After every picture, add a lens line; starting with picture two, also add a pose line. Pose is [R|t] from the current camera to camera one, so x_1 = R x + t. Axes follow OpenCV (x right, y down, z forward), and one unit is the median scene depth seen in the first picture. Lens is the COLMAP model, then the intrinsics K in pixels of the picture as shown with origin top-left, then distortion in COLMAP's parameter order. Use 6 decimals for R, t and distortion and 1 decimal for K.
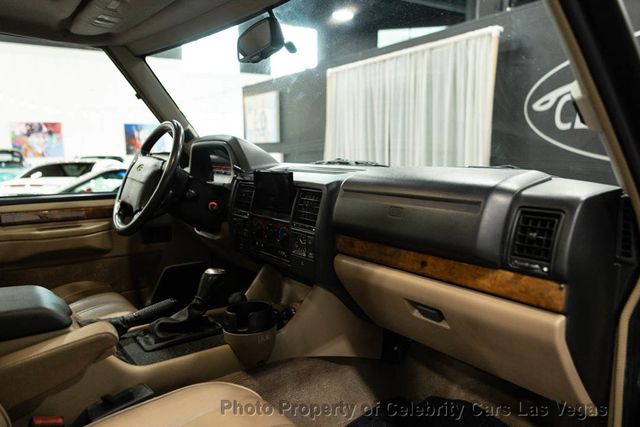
lens RADIAL K [[456.5, 0, 320.0], [0, 456.5, 213.5], [0, 0, 1]] dist [0.005654, -0.000911]
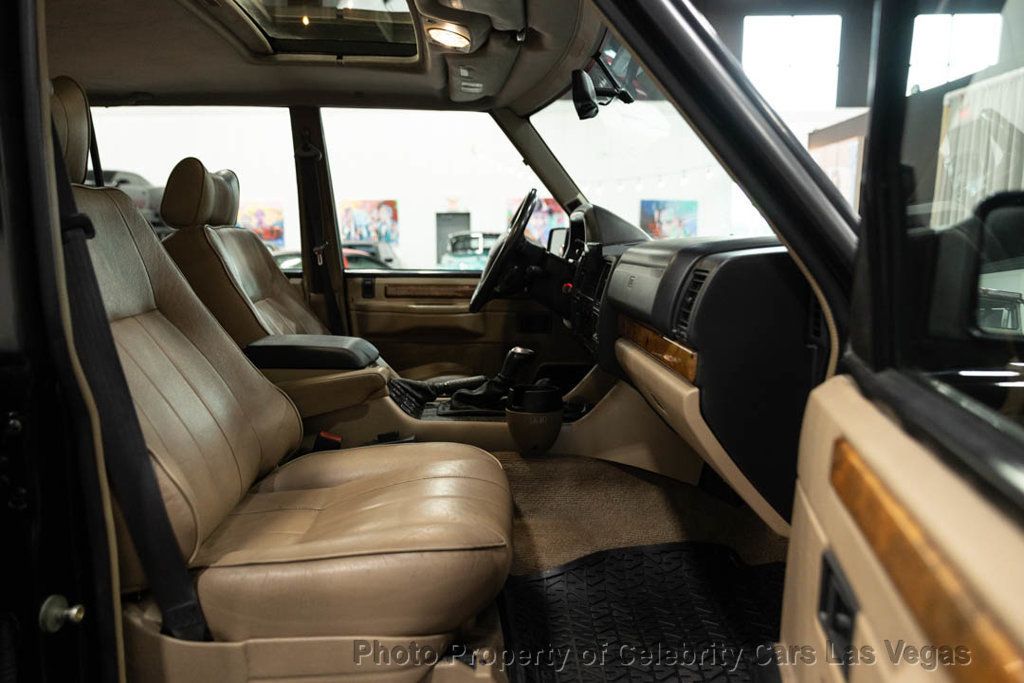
lens RADIAL K [[730.4, 0, 512.0], [0, 730.4, 341.5], [0, 0, 1]] dist [0.005654, -0.000911]
pose [[0.819548, 0.089294, -0.566010, 0.117867], [-0.088609, 0.995651, 0.028774, 0.013684], [0.566118, 0.026572, 0.823896, -0.045163]]
